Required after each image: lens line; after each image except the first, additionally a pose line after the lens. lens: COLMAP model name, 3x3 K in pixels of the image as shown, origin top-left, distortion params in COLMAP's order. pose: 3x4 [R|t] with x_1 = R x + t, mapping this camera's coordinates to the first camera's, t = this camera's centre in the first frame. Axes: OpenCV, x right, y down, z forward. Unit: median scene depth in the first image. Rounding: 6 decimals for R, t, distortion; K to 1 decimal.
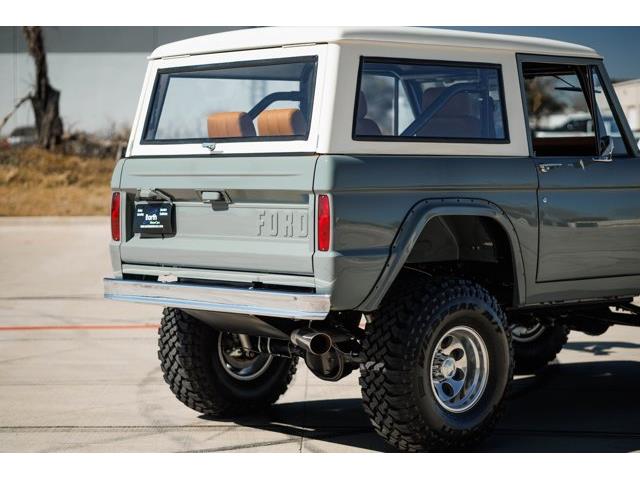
lens RADIAL K [[1527.7, 0, 340.9], [0, 1527.7, 224.3], [0, 0, 1]] dist [0.020806, 0.000000]
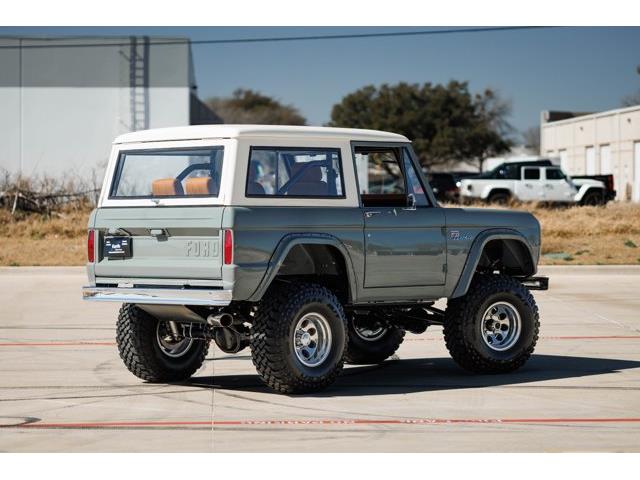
lens RADIAL K [[1910.5, 0, 320.8], [0, 1910.5, 215.5], [0, 0, 1]] dist [0.072960, 0.000000]
pose [[0.999019, -0.000876, 0.044270, -0.002244], [0.002638, 0.999206, -0.039761, 0.042445], [-0.044200, 0.039839, 0.998228, -0.963532]]
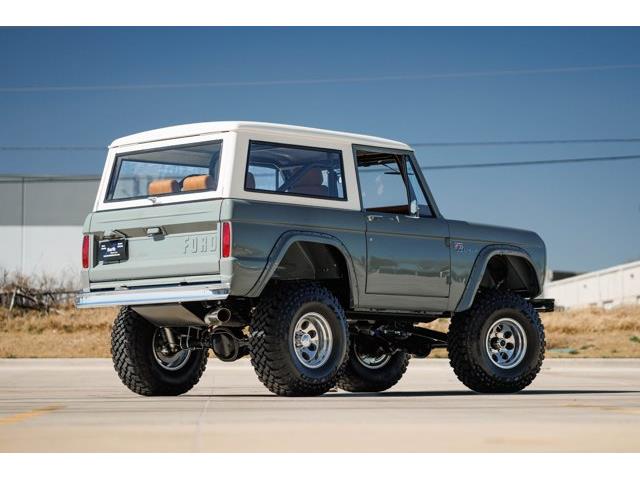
lens RADIAL K [[1910.5, 0, 363.3], [0, 1910.5, 213.2], [0, 0, 1]] dist [0.072960, 0.000000]
pose [[0.997926, 0.003284, 0.064283, 0.003054], [0.004869, 0.991984, -0.126267, 0.203022], [-0.064182, 0.126318, 0.989911, -0.908185]]
